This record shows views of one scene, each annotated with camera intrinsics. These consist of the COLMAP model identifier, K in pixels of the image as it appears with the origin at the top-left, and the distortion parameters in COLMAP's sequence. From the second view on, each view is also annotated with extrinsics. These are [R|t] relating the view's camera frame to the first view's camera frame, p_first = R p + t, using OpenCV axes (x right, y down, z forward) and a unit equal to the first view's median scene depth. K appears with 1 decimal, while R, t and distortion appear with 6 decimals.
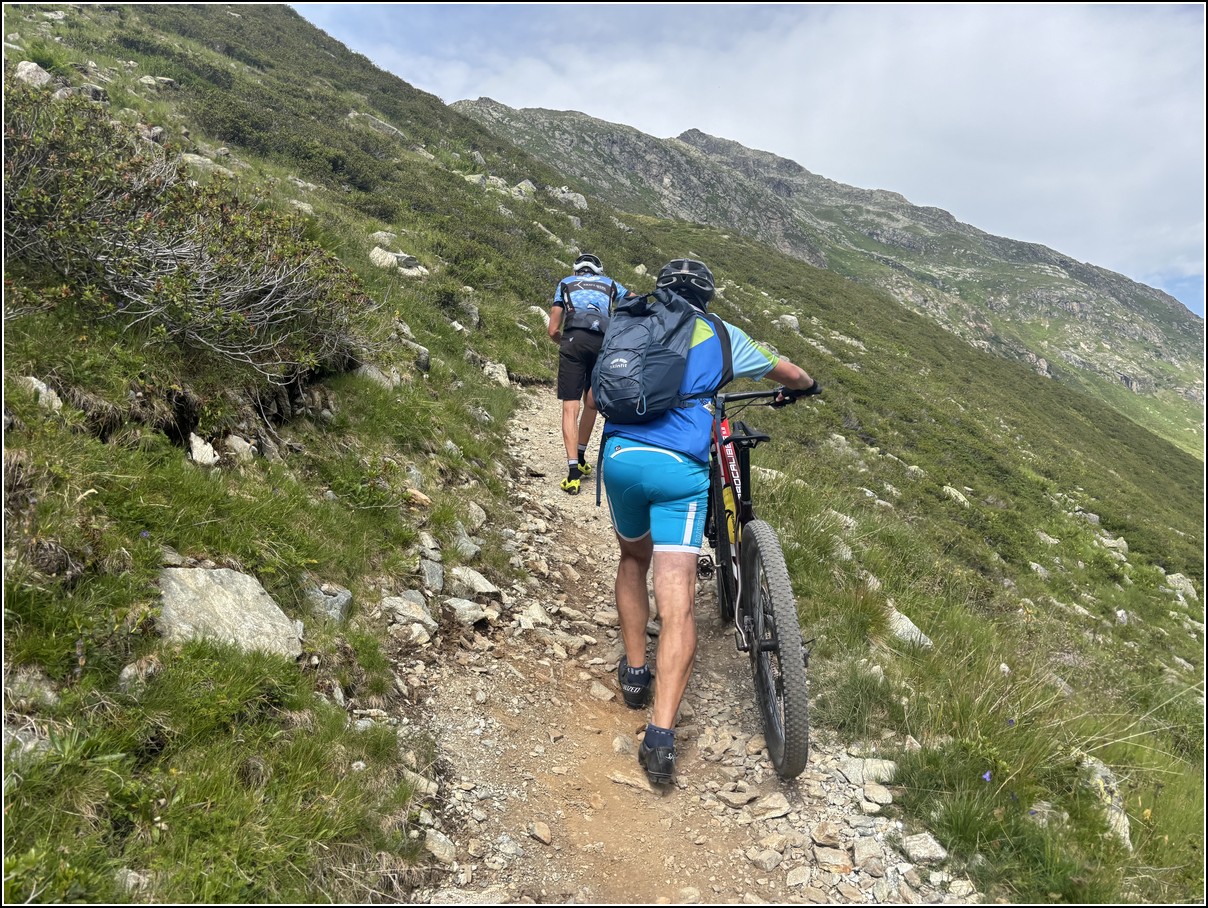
lens RADIAL K [[914.3, 0, 604.8], [0, 914.3, 452.0], [0, 0, 1]] dist [0.041578, -0.043542]
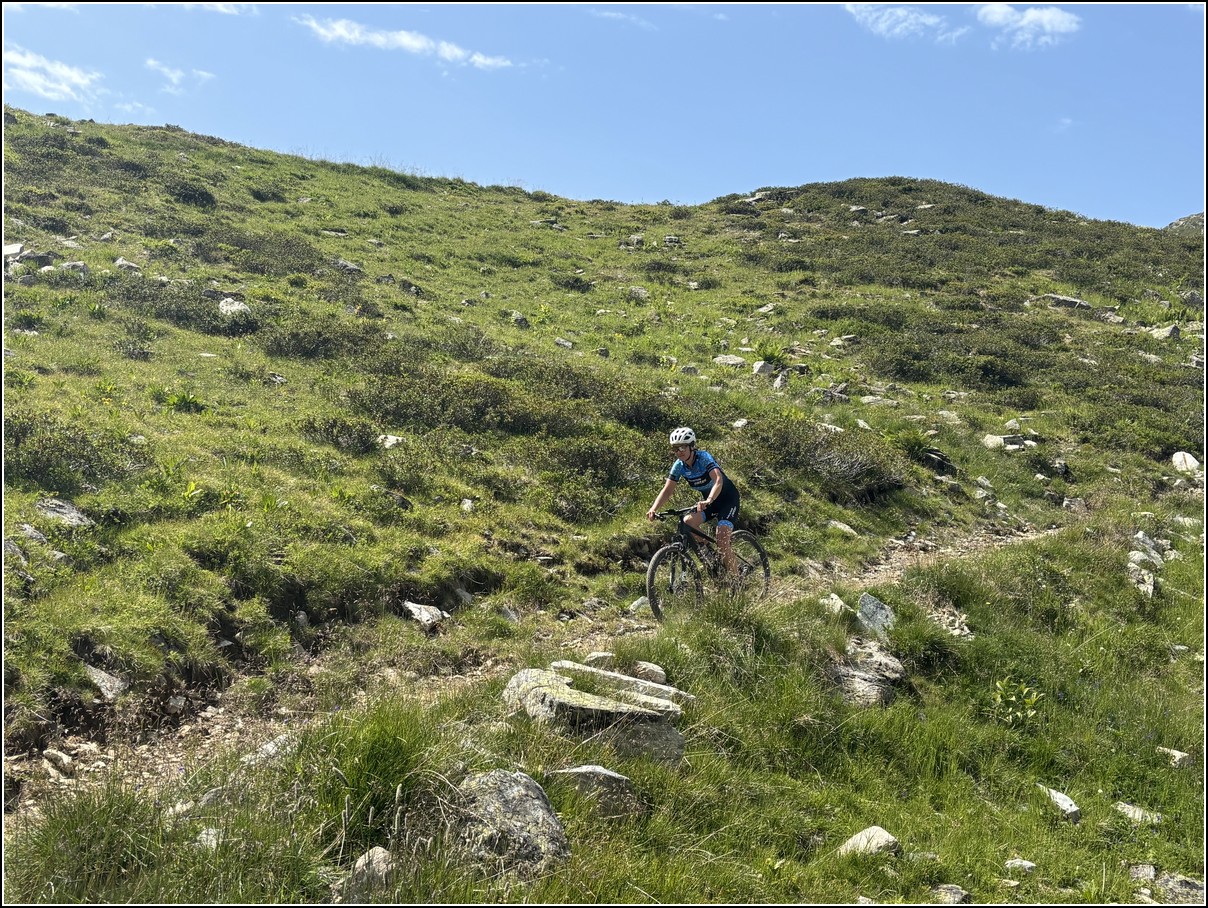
lens RADIAL K [[1455.0, 0, 591.5], [0, 1455.0, 466.2], [0, 0, 1]] dist [0.012479, 0.000000]
pose [[0.774239, -0.203934, -0.599137, 0.404295], [0.076082, 0.969789, -0.231779, 0.195597], [0.628304, 0.133869, 0.766363, -0.713122]]
